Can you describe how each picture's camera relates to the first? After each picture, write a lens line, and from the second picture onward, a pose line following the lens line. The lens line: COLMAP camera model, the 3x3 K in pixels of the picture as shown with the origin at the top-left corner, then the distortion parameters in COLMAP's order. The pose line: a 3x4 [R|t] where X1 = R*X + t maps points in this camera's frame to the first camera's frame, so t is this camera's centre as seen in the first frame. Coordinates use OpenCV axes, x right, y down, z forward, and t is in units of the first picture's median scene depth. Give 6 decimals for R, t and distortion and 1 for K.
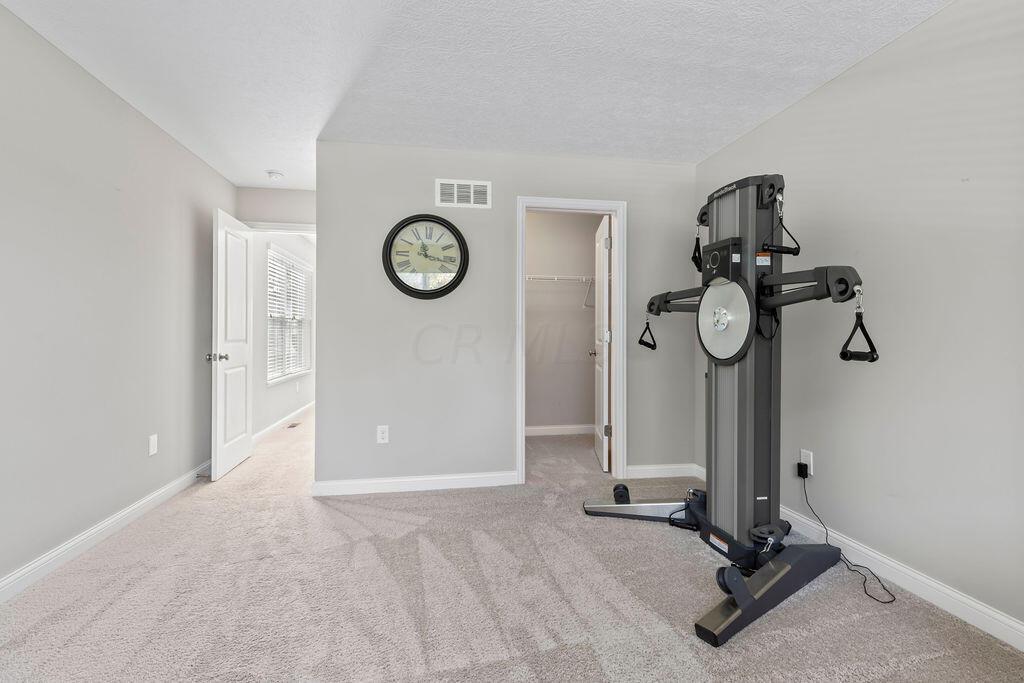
lens RADIAL K [[474.0, 0, 510.7], [0, 474.0, 336.4], [0, 0, 1]] dist [0.011471, -0.001640]
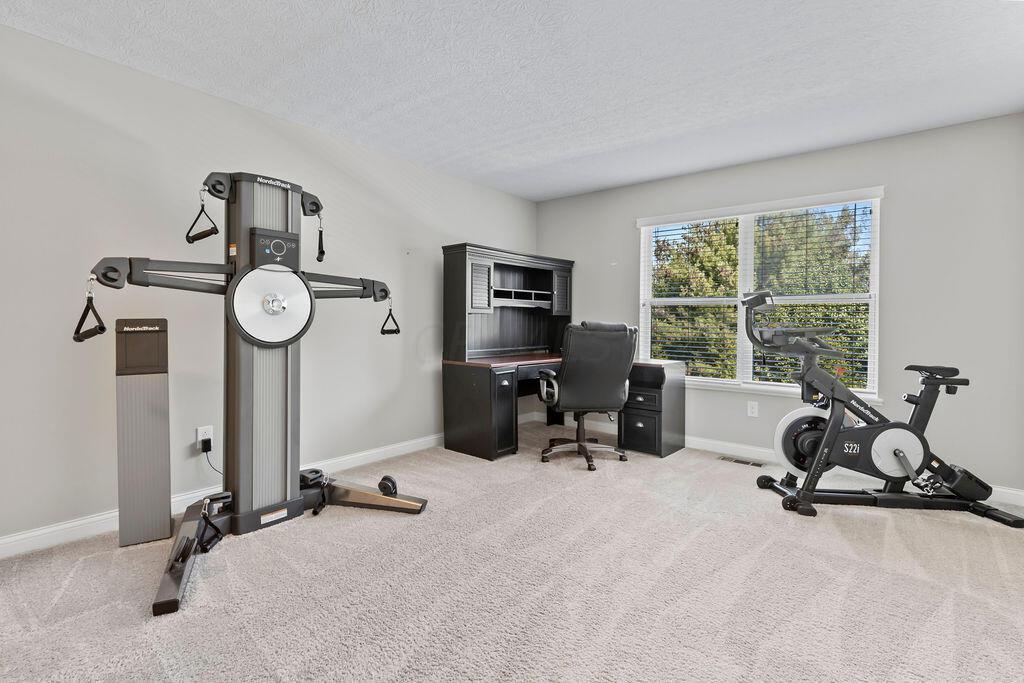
lens RADIAL K [[474.0, 0, 512.6], [0, 474.0, 335.6], [0, 0, 1]] dist [0.011471, -0.001640]
pose [[-0.662849, -0.025691, 0.748312, -0.726364], [-0.004448, 0.999529, 0.030376, -0.001355], [-0.748739, 0.016807, -0.662651, 1.357626]]
